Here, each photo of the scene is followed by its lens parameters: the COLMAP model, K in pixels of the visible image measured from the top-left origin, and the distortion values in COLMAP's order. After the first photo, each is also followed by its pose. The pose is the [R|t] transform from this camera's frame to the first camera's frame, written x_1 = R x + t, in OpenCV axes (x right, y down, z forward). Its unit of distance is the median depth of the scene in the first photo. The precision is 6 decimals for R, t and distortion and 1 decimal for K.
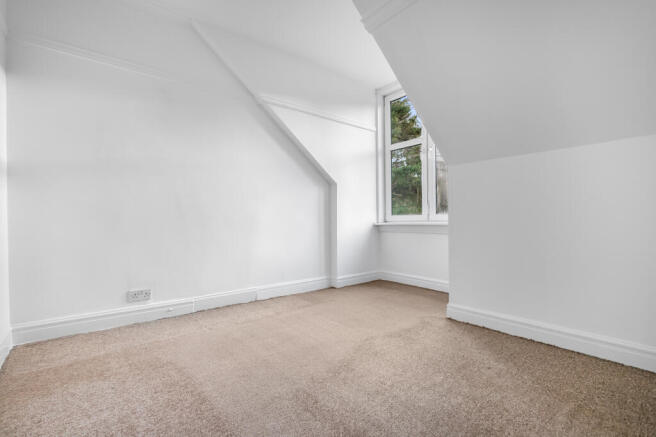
lens RADIAL K [[304.8, 0, 330.8], [0, 304.8, 220.5], [0, 0, 1]] dist [-0.000174, -0.000026]
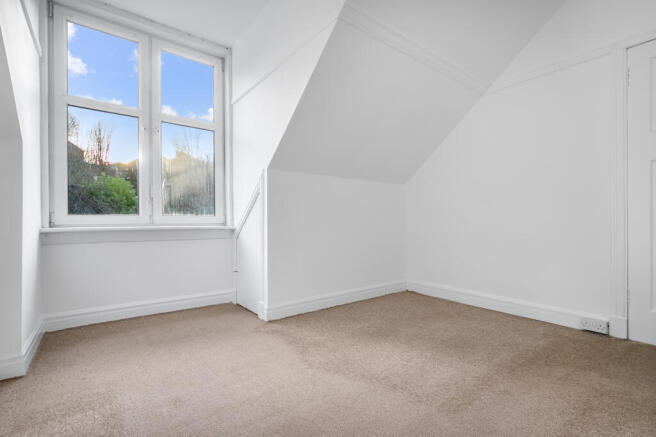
lens RADIAL K [[304.8, 0, 330.8], [0, 304.8, 220.5], [0, 0, 1]] dist [-0.000174, -0.000026]
pose [[0.017473, 0.004434, 0.999837, -0.512190], [-0.000361, 0.999990, -0.004428, -0.004989], [-0.999847, -0.000284, 0.017475, 0.652551]]
